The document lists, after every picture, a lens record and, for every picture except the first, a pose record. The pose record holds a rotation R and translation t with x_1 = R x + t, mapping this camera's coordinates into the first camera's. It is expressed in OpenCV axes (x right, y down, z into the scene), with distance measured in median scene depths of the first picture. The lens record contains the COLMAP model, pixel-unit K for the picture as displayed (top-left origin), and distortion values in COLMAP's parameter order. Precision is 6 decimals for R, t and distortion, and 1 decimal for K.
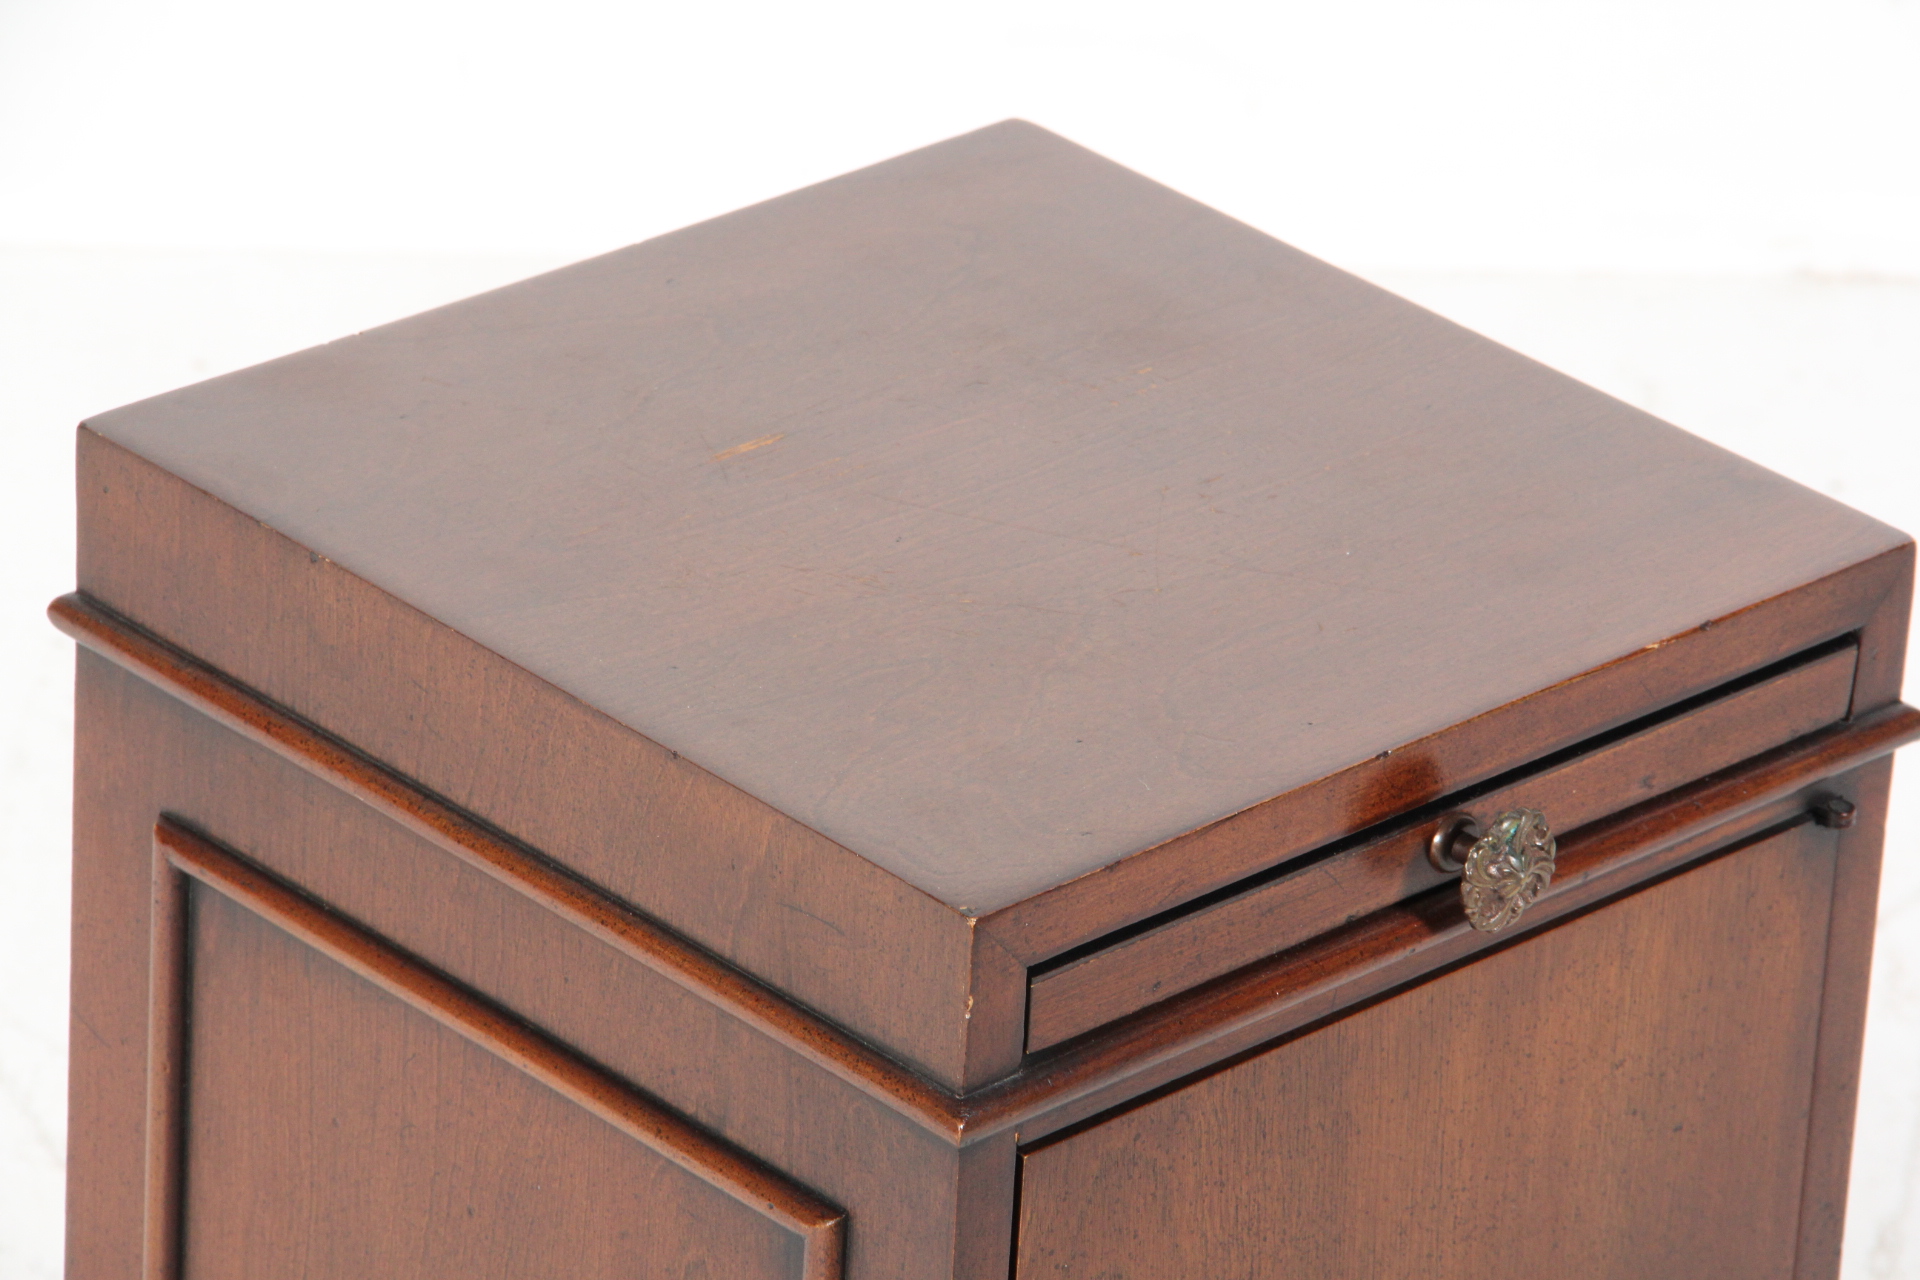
lens RADIAL K [[9143.7, 0, 1035.8], [0, 9143.7, 797.5], [0, 0, 1]] dist [1.336881, -13.616533]
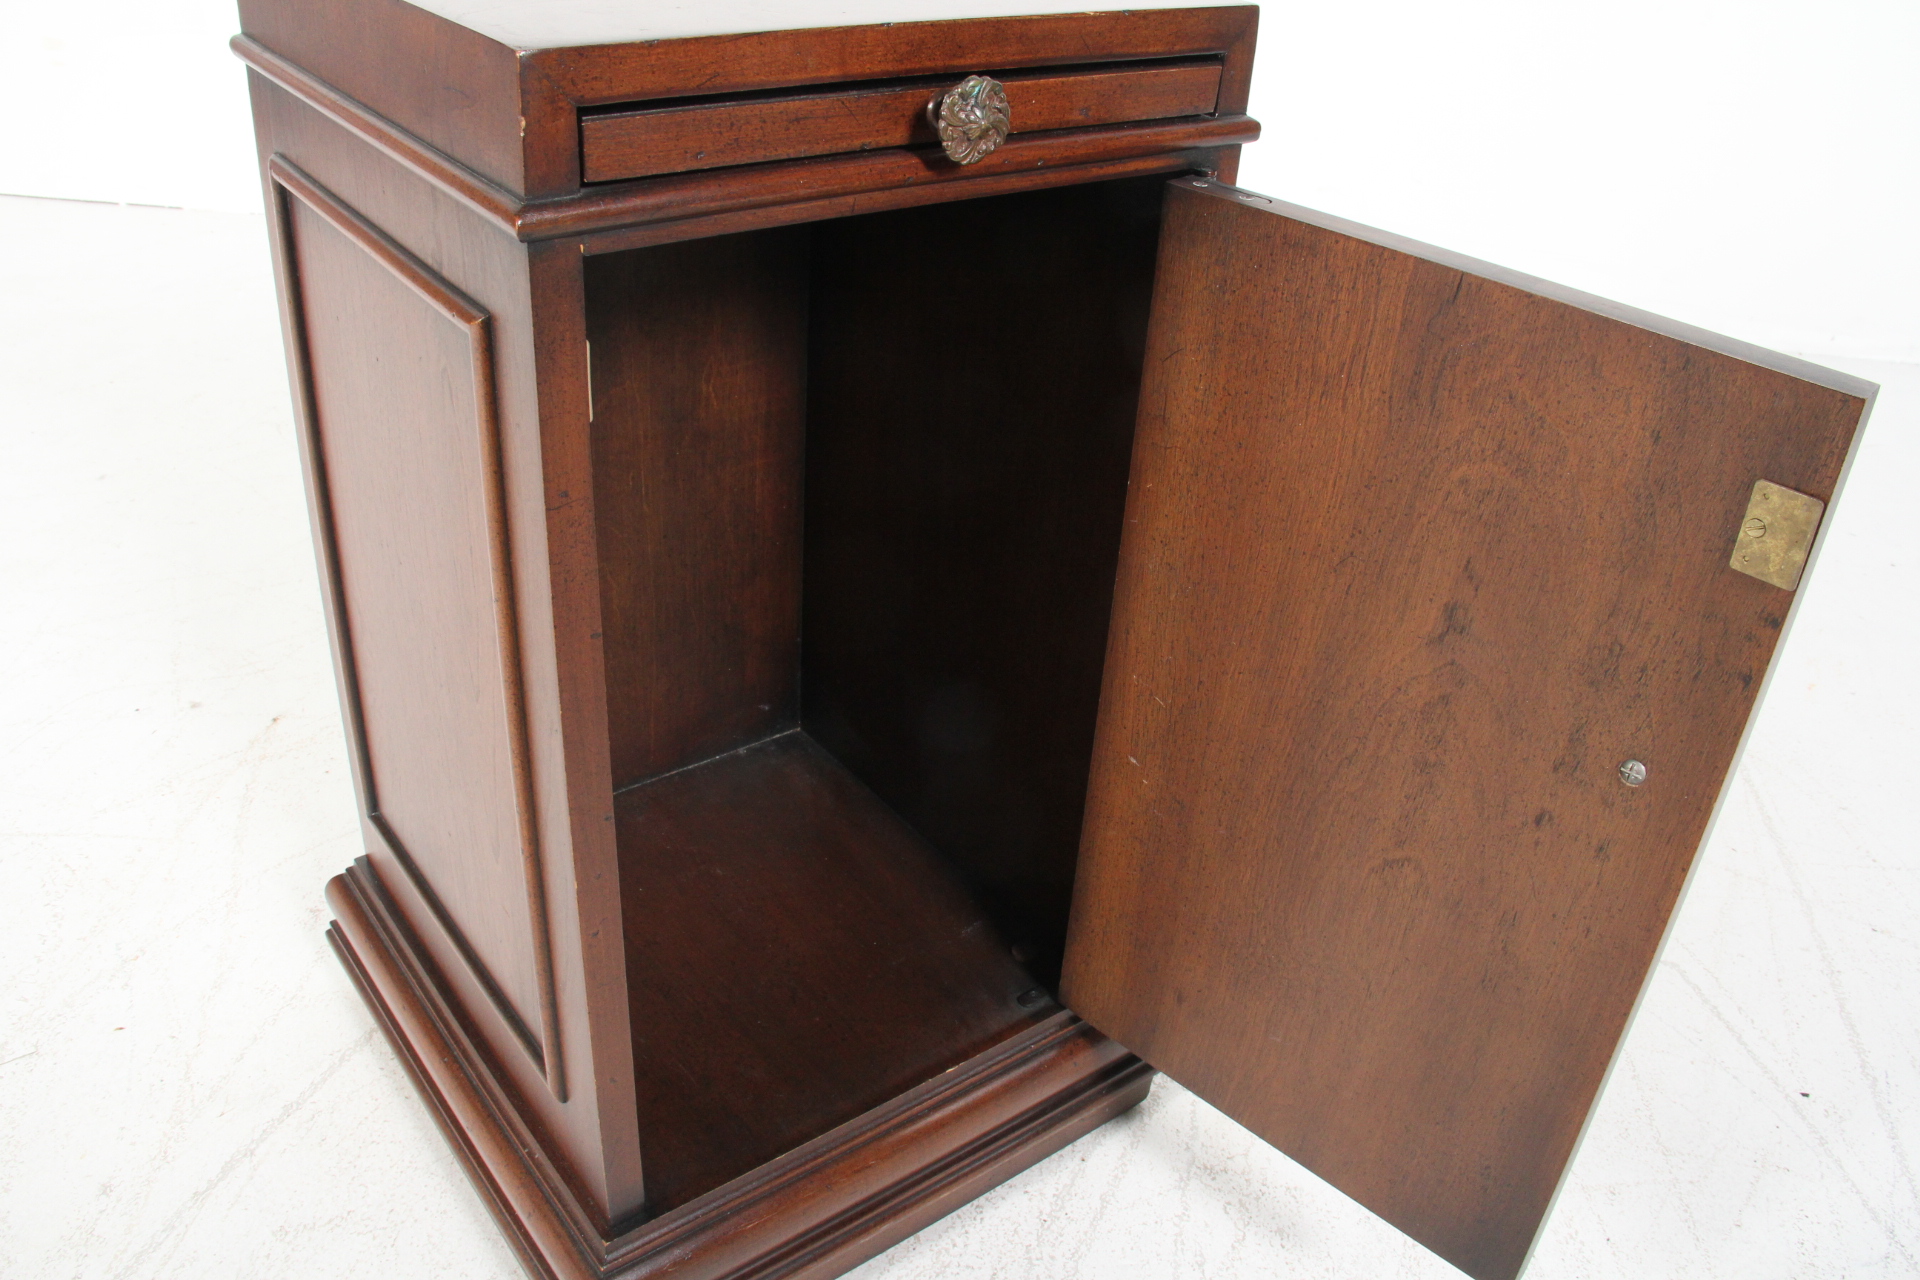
lens RADIAL K [[1564.1, 0, 960.0], [0, 1564.1, 640.0], [0, 0, 1]] dist [-0.130367, -0.000435]
pose [[0.994154, 0.064349, -0.086704, 0.076437], [-0.059824, 0.996758, 0.053807, 0.078220], [0.089885, -0.048306, 0.994780, 0.756090]]
